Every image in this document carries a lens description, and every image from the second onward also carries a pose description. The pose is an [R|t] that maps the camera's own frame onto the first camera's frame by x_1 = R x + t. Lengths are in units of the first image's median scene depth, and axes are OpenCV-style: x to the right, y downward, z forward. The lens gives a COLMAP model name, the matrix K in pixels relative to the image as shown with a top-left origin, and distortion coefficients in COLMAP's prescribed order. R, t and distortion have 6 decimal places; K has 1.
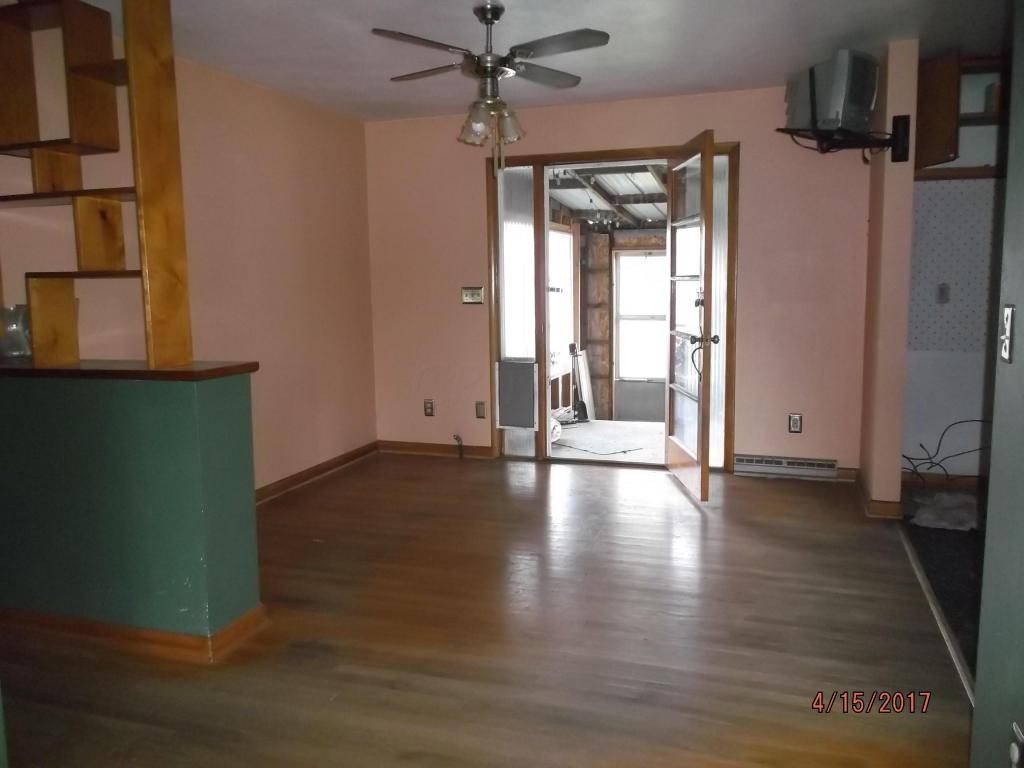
lens RADIAL K [[815.6, 0, 509.2], [0, 815.6, 376.0], [0, 0, 1]] dist [-0.003810, 0.002828]
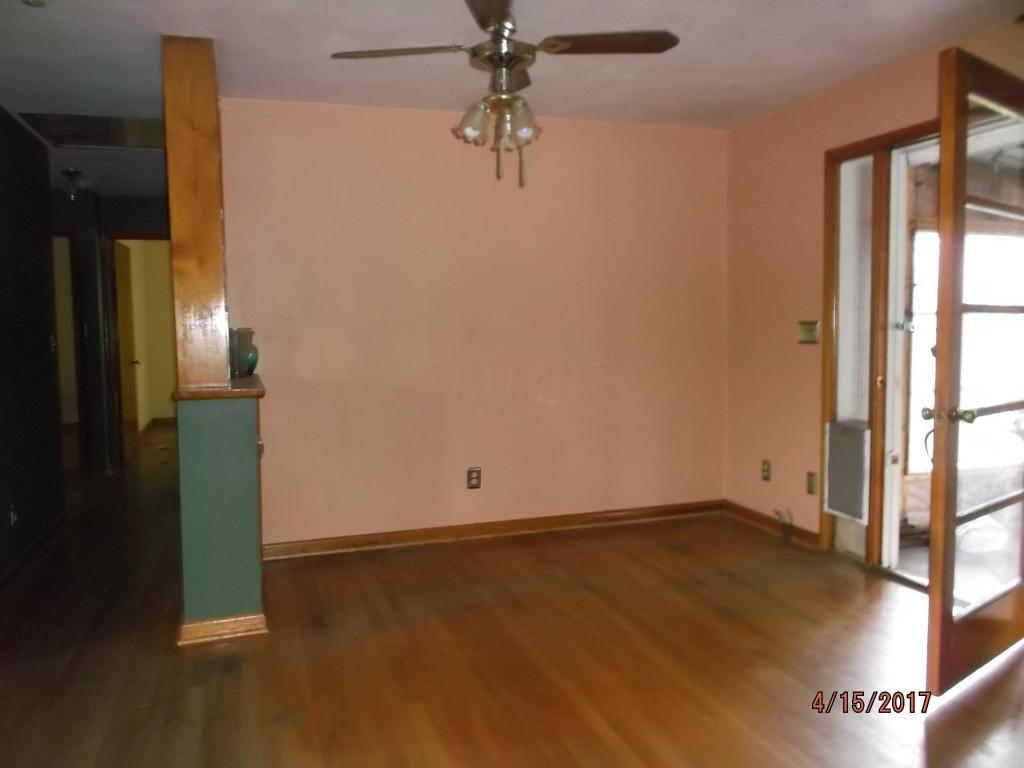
lens RADIAL K [[815.6, 0, 509.2], [0, 815.6, 376.0], [0, 0, 1]] dist [-0.003810, 0.002828]
pose [[0.611613, 0.064782, -0.788500, 0.390787], [-0.092903, 0.995628, 0.009738, -0.039187], [0.785684, 0.067298, 0.614957, 0.311264]]
